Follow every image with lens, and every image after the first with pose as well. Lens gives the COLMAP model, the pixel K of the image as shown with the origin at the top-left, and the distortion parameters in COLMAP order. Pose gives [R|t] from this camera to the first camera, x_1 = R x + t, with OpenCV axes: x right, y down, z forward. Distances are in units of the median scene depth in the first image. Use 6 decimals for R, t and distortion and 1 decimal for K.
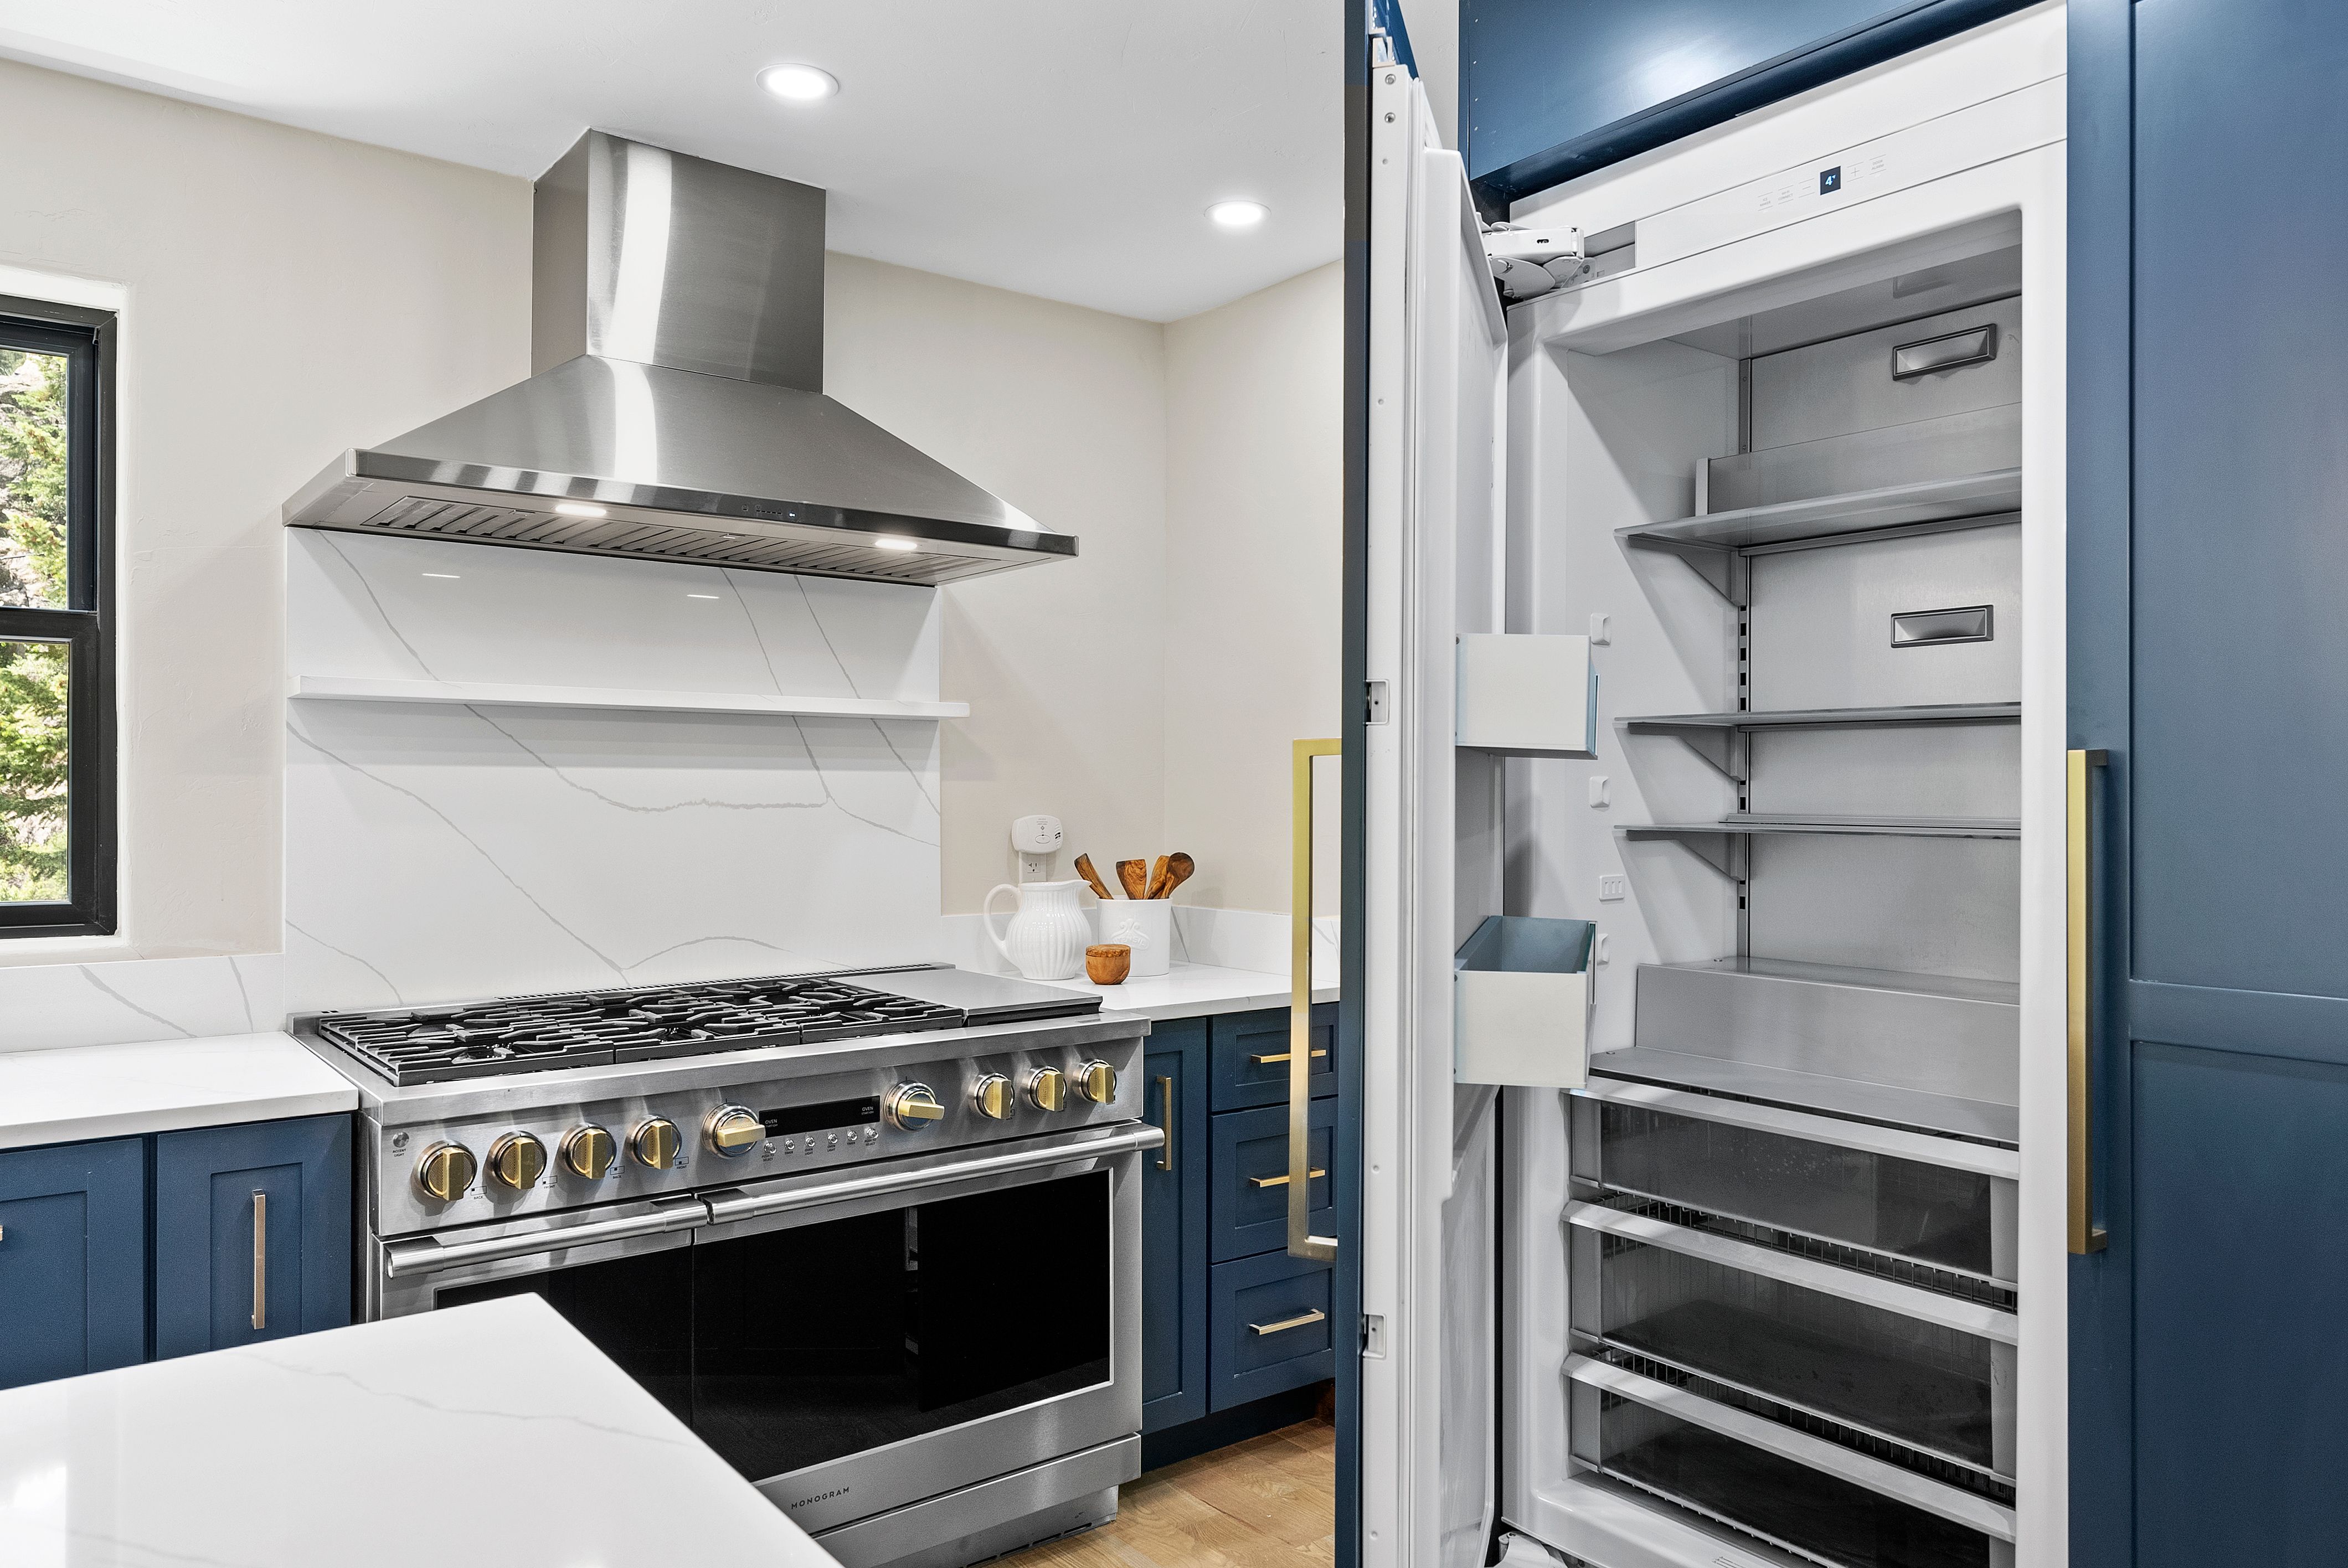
lens RADIAL K [[1563.7, 0, 1161.2], [0, 1563.7, 786.5], [0, 0, 1]] dist [-0.001997, 0.002908]
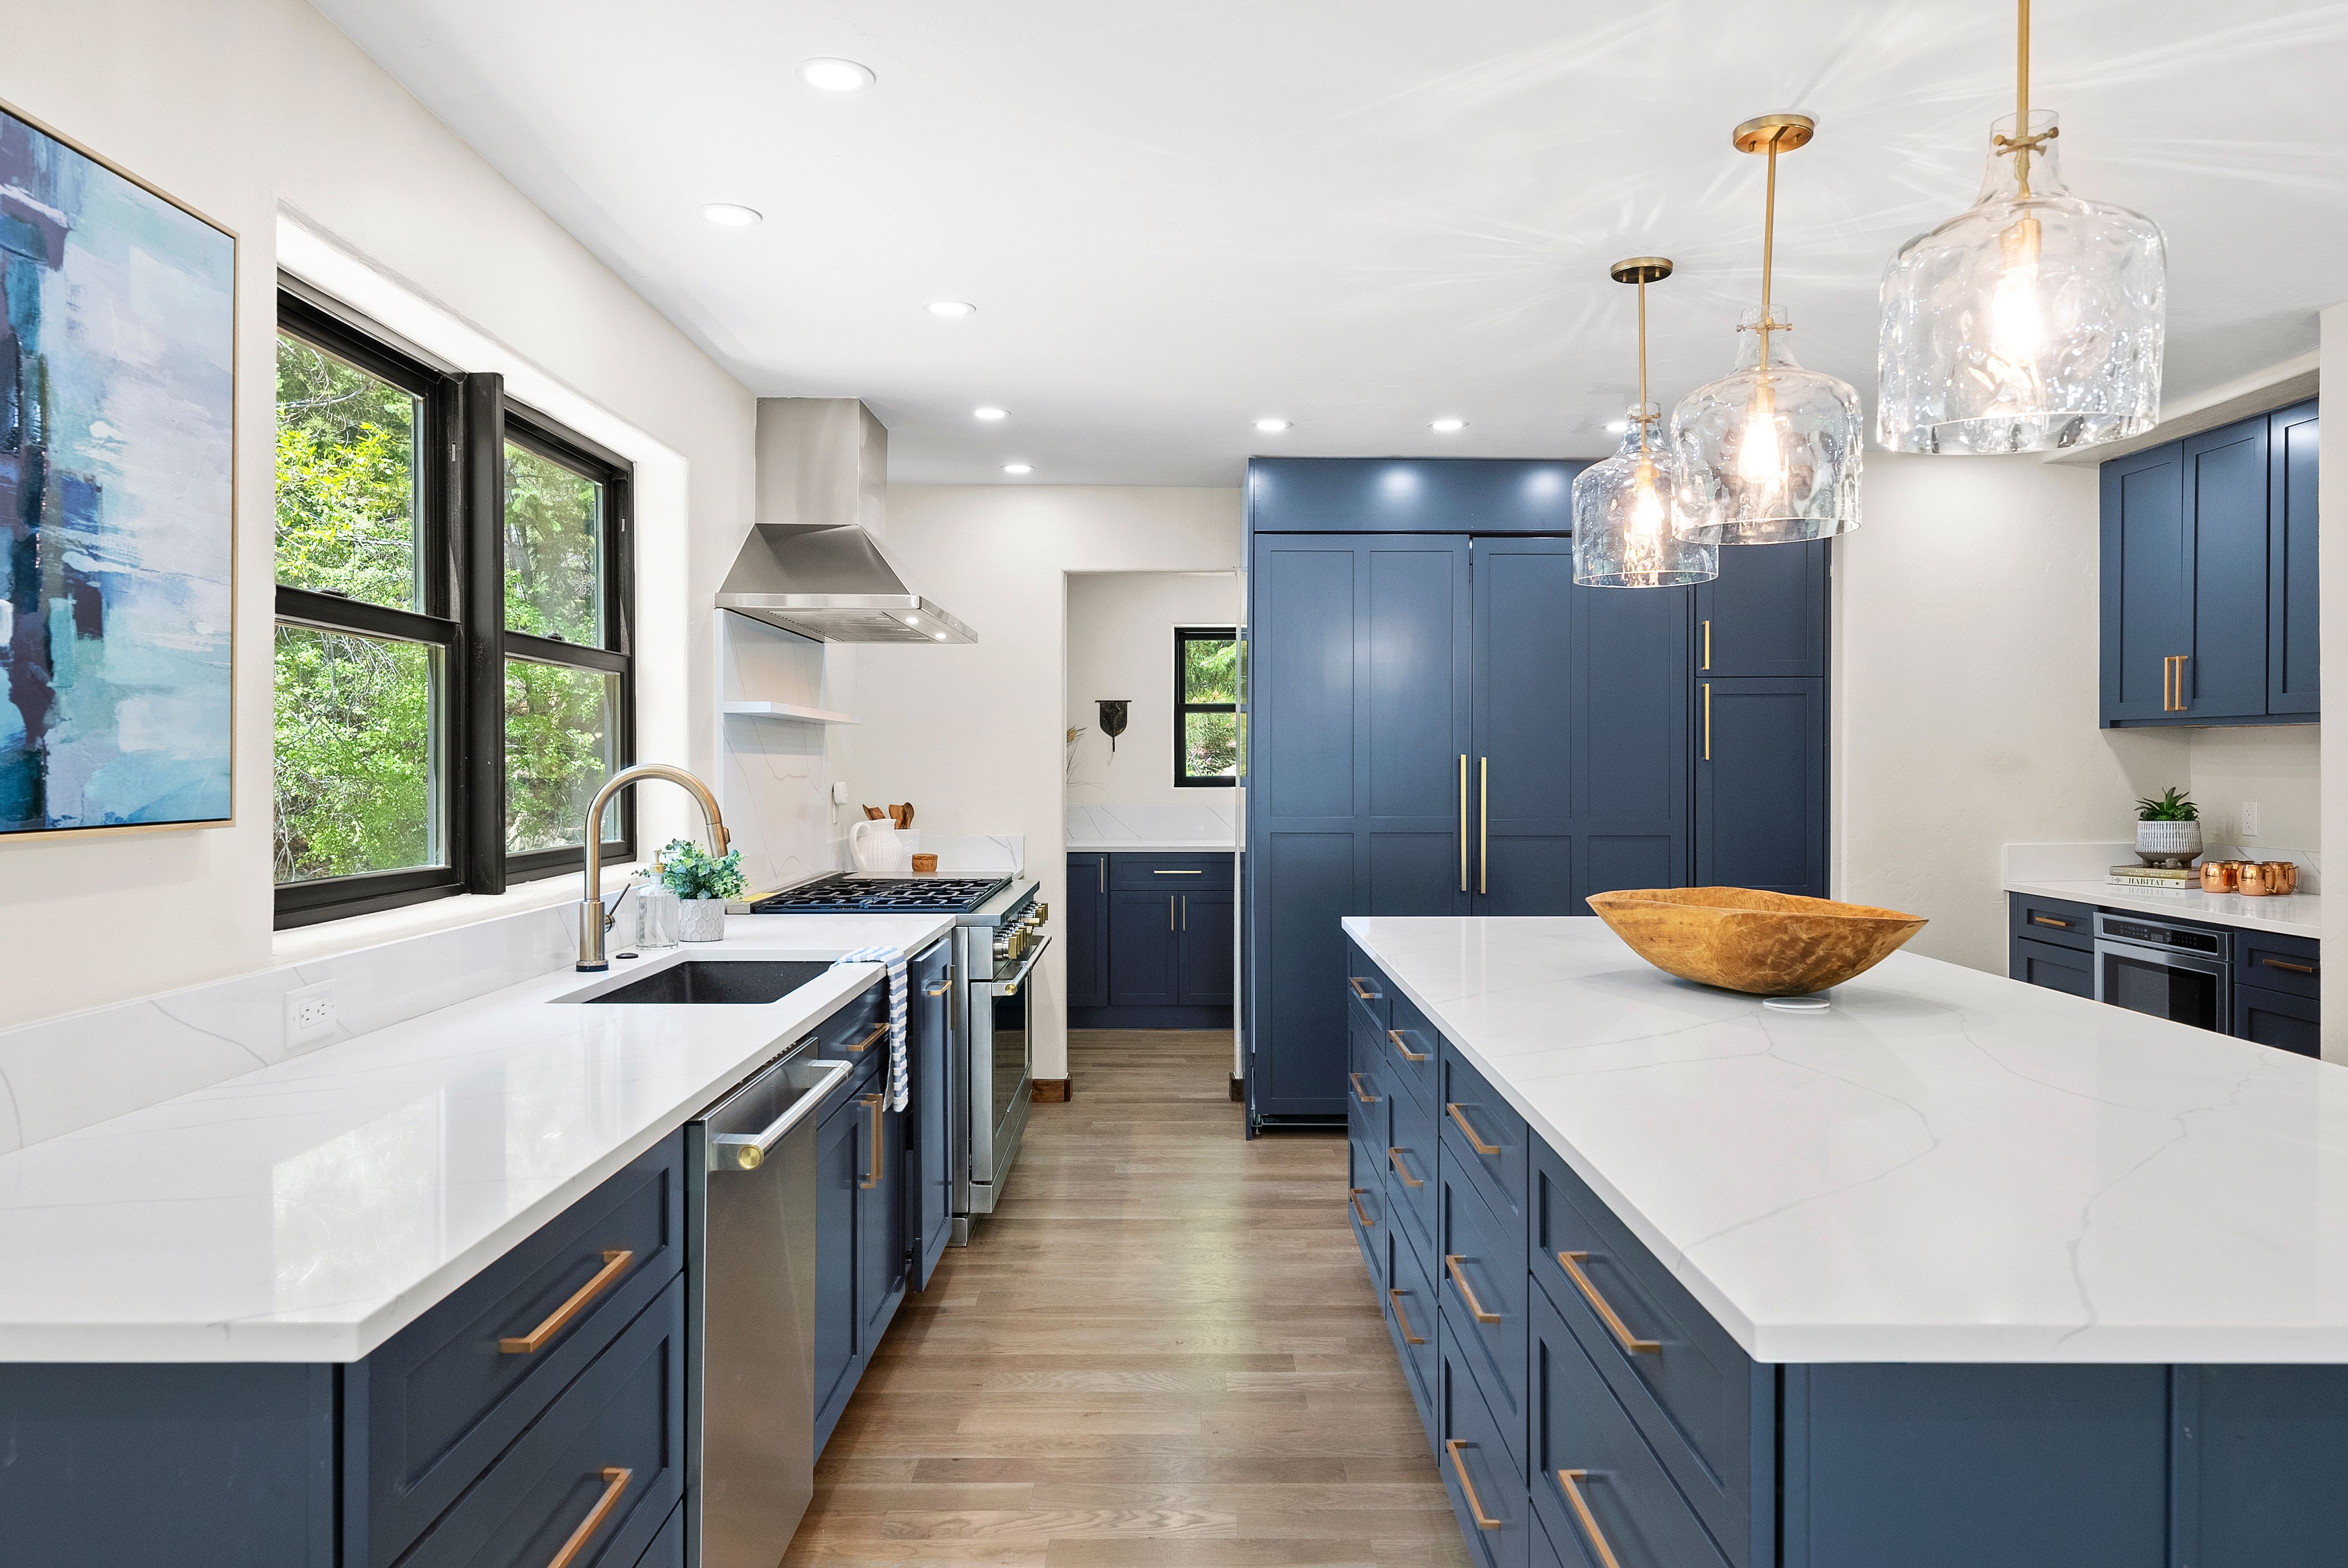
lens RADIAL K [[1561.2, 0, 1167.1], [0, 1561.2, 774.3], [0, 0, 1]] dist [0.000493, 0.005786]
pose [[0.601783, -0.004987, 0.798644, -1.429654], [-0.006030, 0.999924, 0.010788, -0.010971], [-0.798637, -0.011308, 0.601707, -0.322644]]
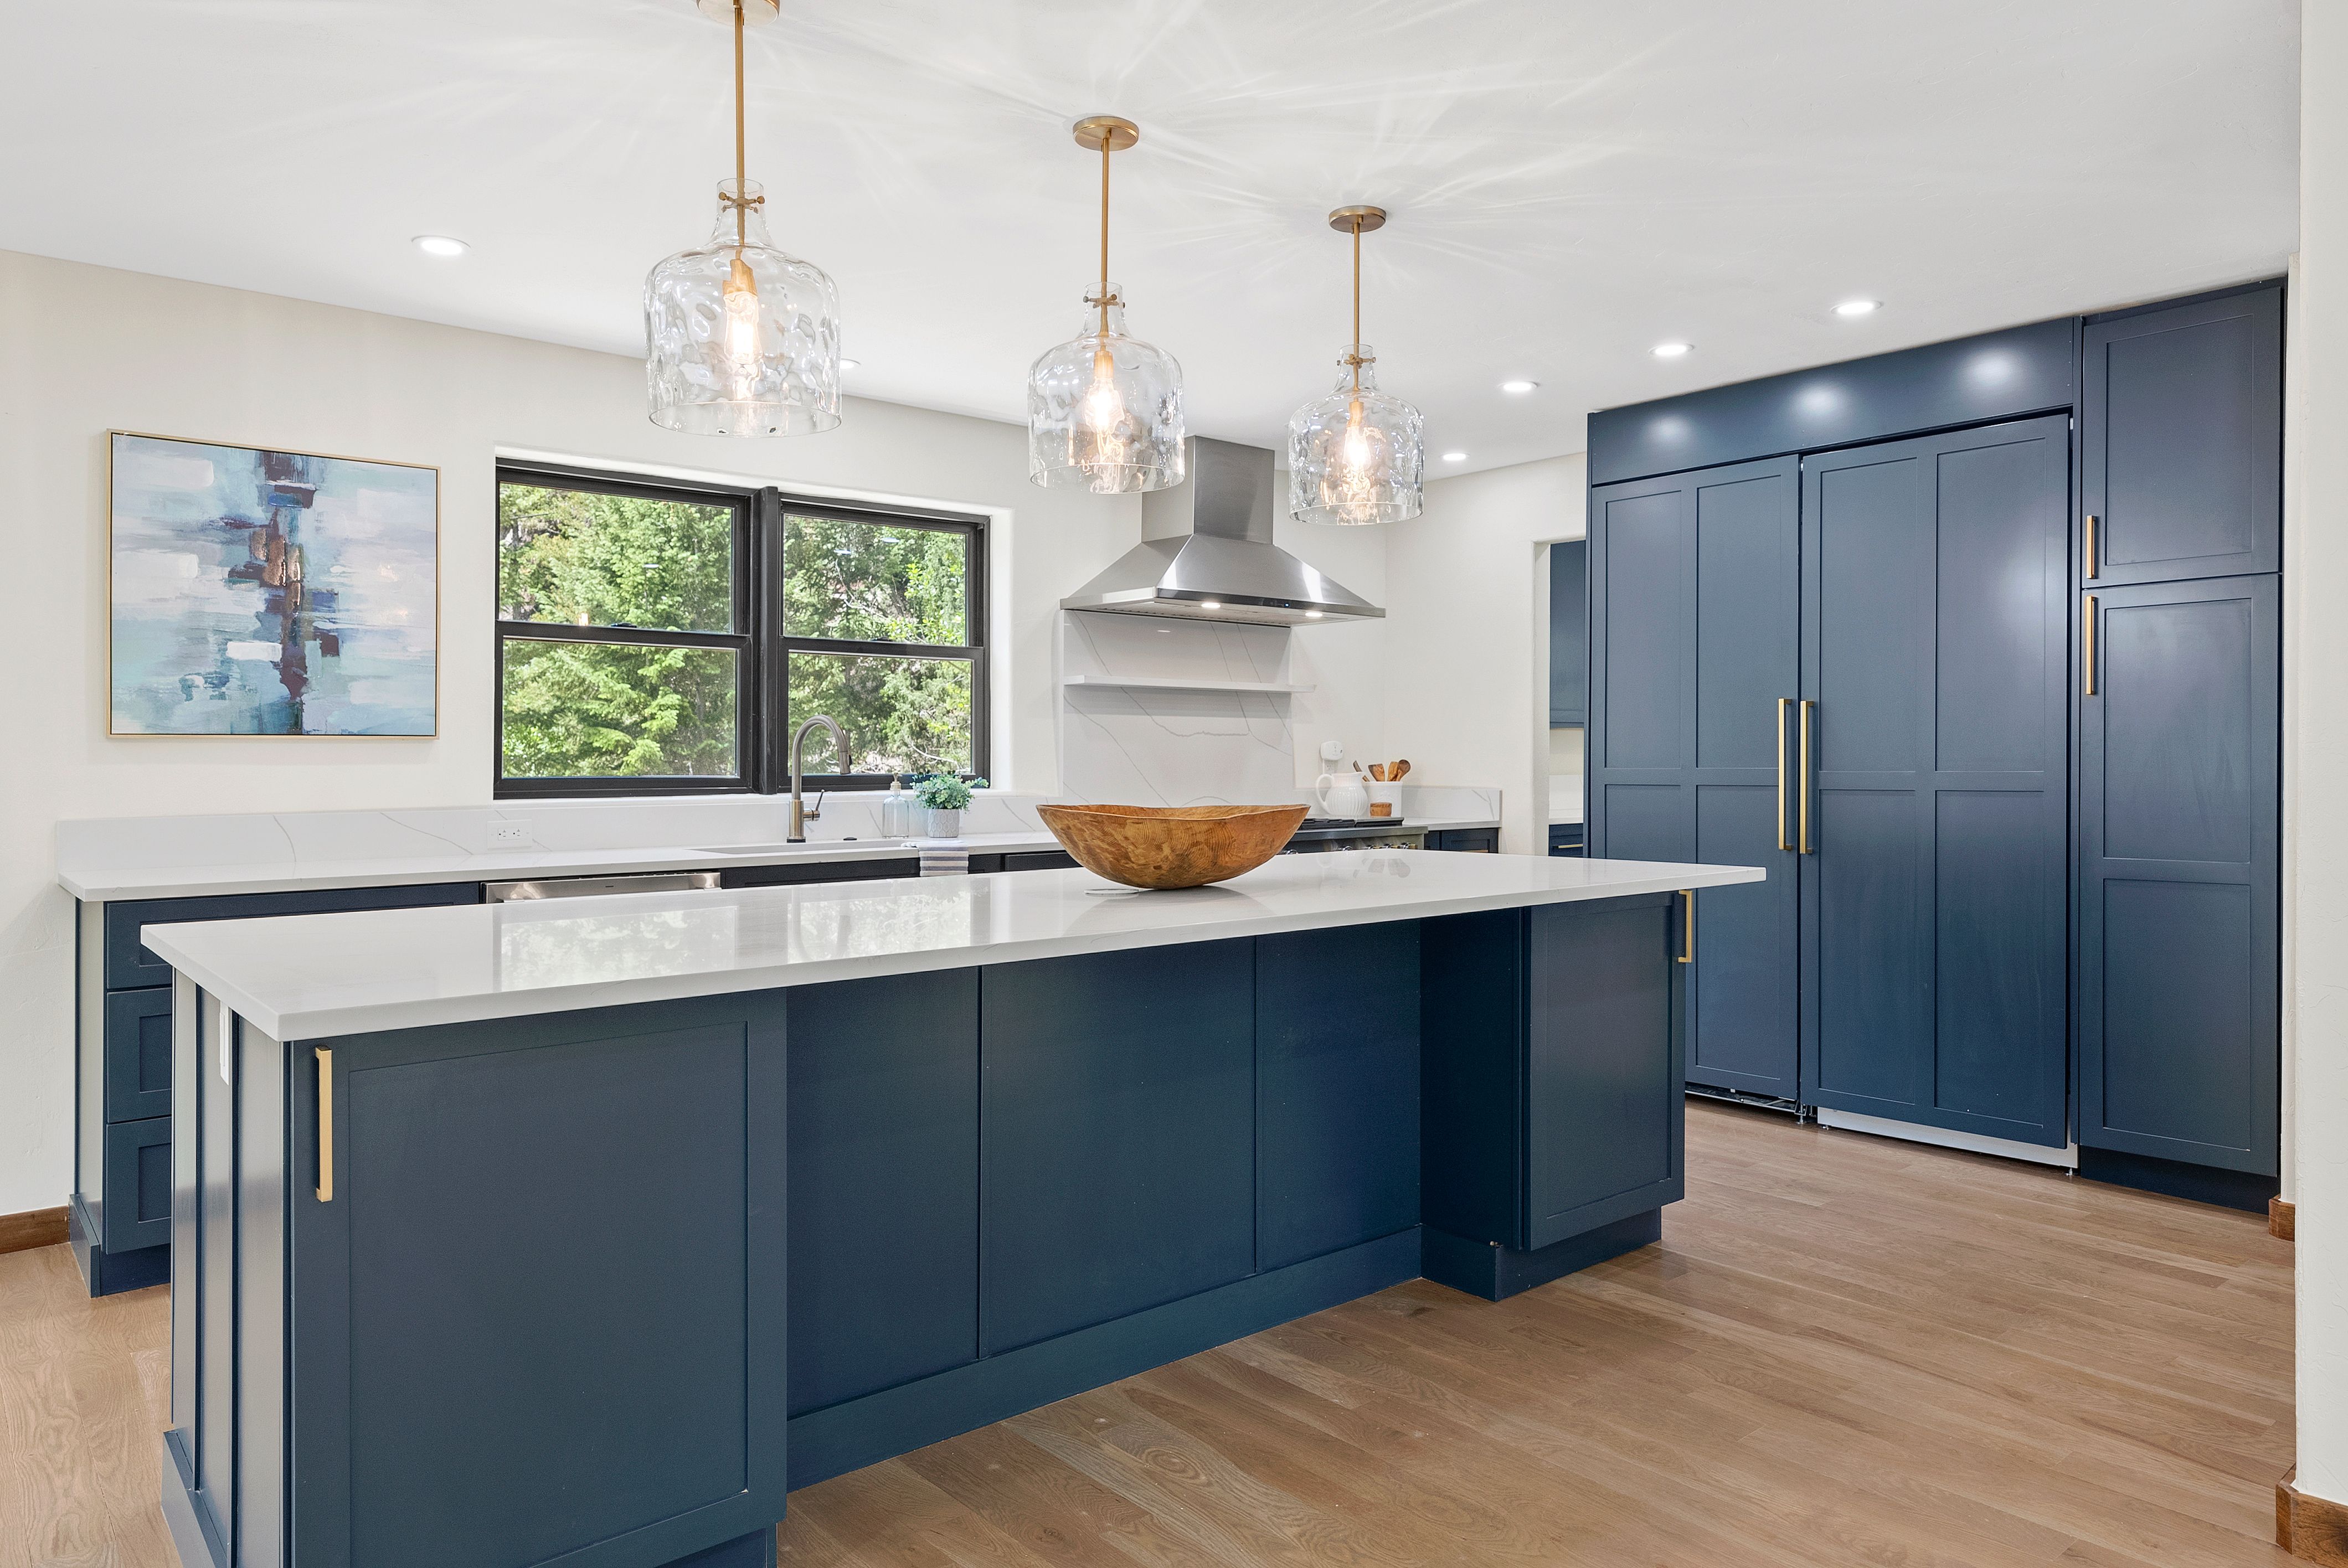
lens RADIAL K [[1504.3, 0, 1162.8], [0, 1504.3, 770.6], [0, 0, 1]] dist [0.003563, 0.001792]
pose [[0.998223, -0.006835, 0.059203, -0.491117], [0.006316, 0.999940, 0.008954, 0.045014], [-0.059261, -0.008564, 0.998206, -1.086955]]
